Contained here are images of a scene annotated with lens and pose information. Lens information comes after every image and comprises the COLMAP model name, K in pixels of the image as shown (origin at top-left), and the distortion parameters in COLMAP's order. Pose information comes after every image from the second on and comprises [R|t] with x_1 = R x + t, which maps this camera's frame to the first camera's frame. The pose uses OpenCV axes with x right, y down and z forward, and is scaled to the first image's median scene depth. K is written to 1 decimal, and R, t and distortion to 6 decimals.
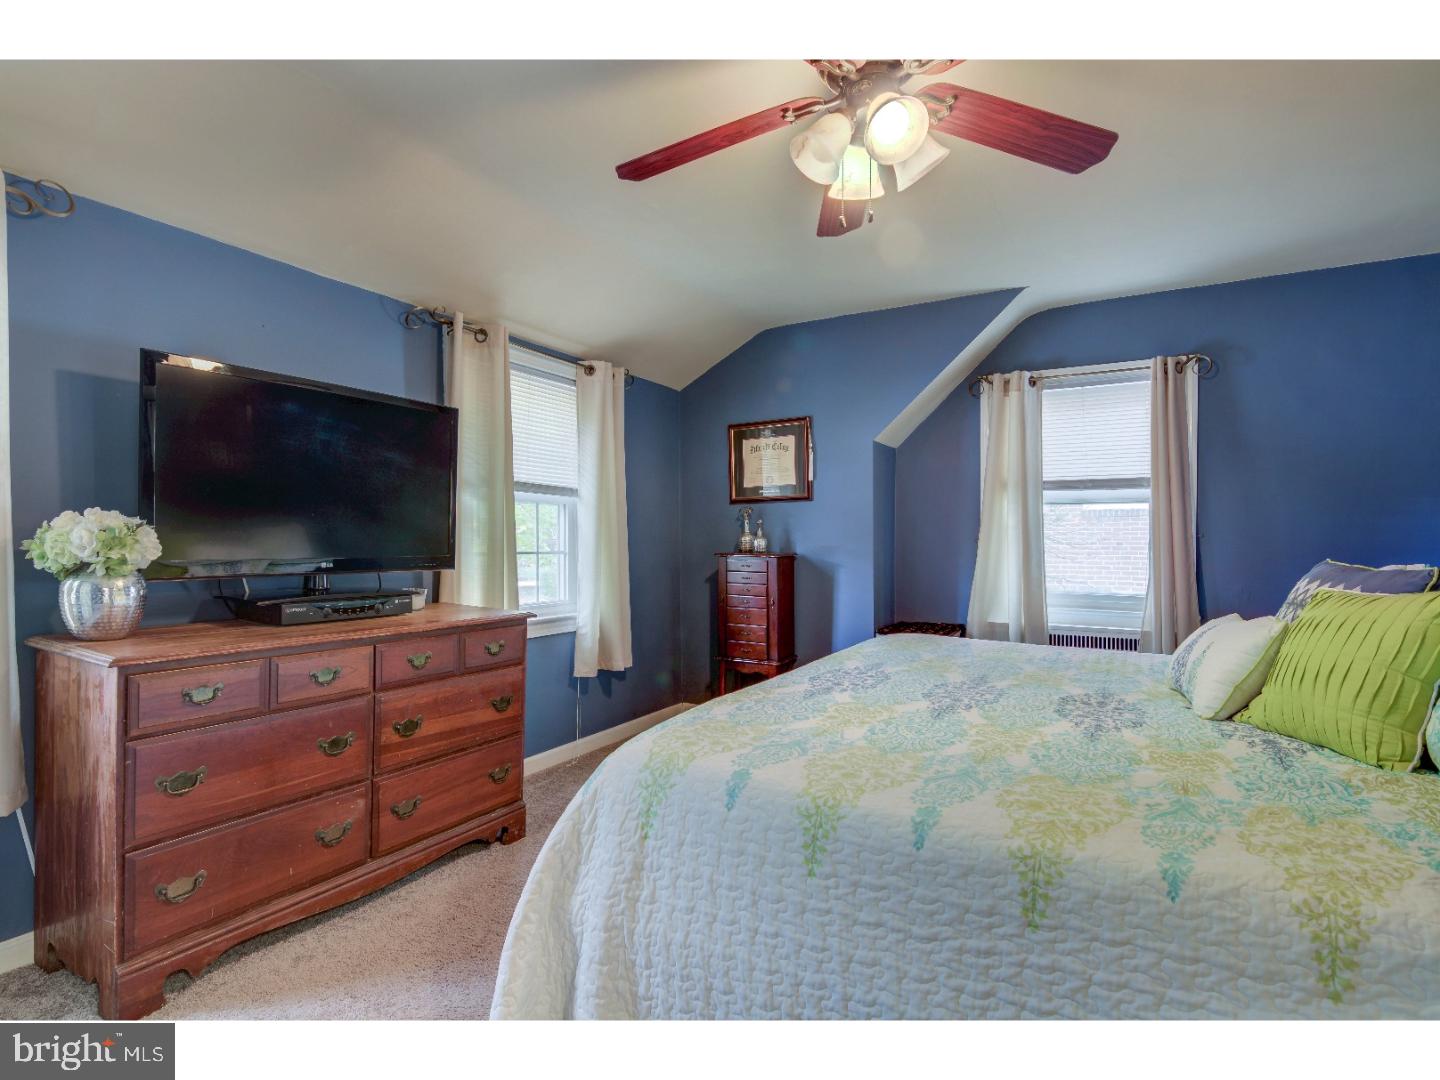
lens RADIAL K [[730.7, 0, 719.6], [0, 730.7, 536.8], [0, 0, 1]] dist [0.014431, -0.009525]
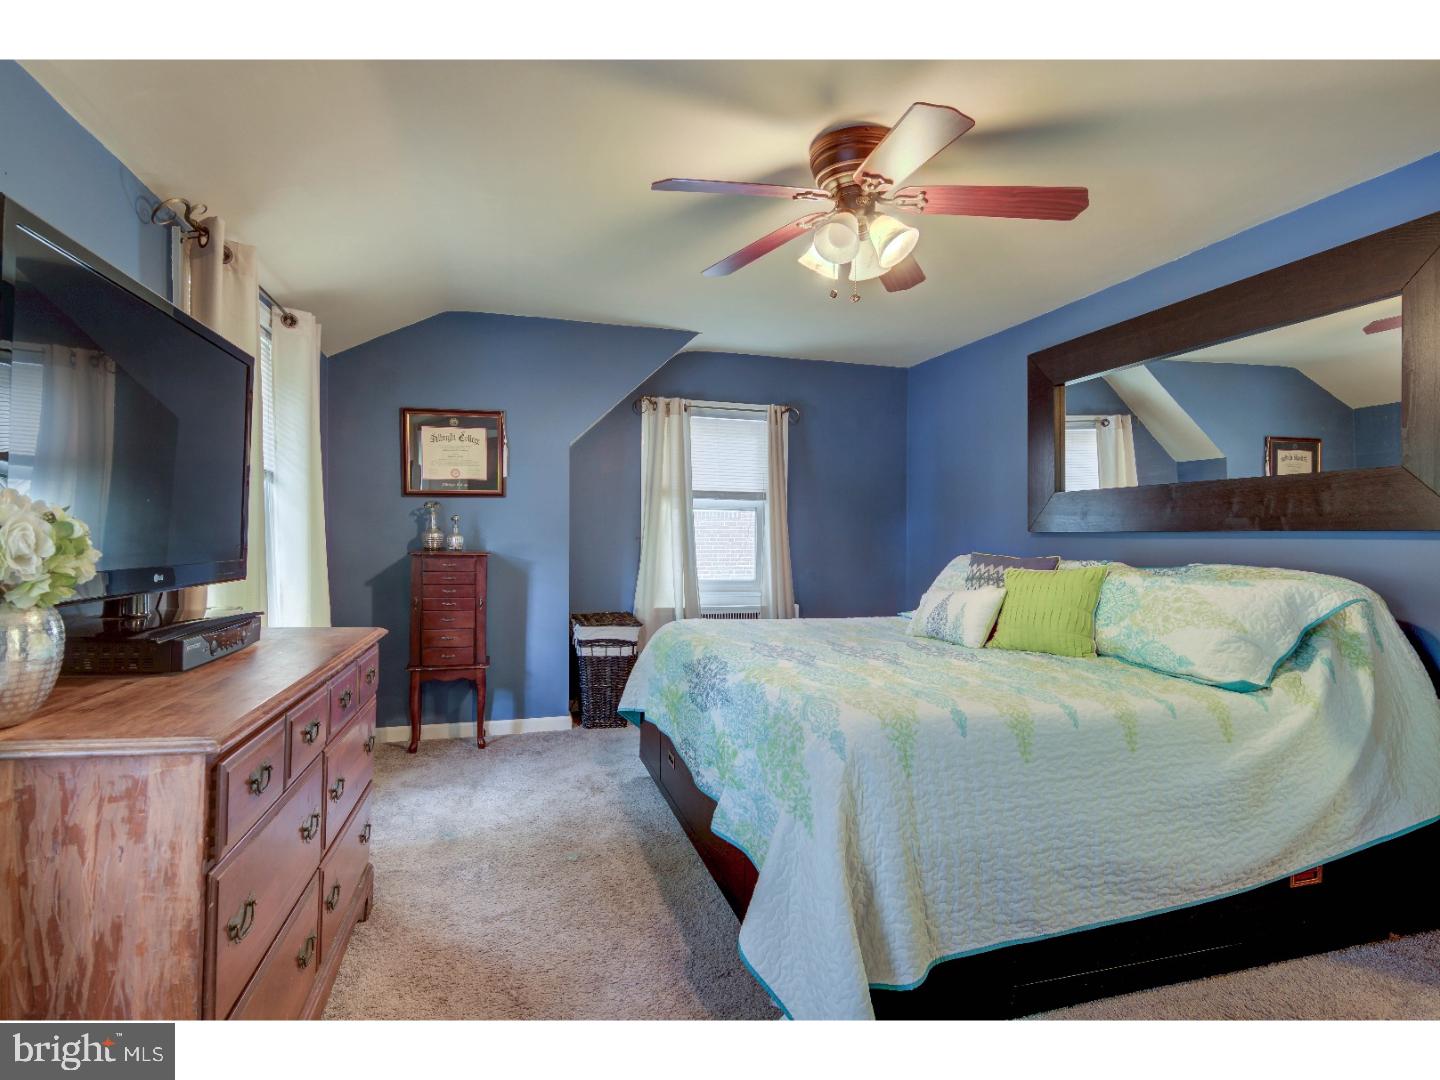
lens RADIAL K [[730.7, 0, 722.4], [0, 730.7, 537.3], [0, 0, 1]] dist [0.014431, -0.009525]
pose [[0.691739, 0.003204, 0.722141, -0.410478], [-0.010303, 0.999932, 0.005433, -0.004294], [-0.722074, -0.011198, 0.691725, 0.113444]]
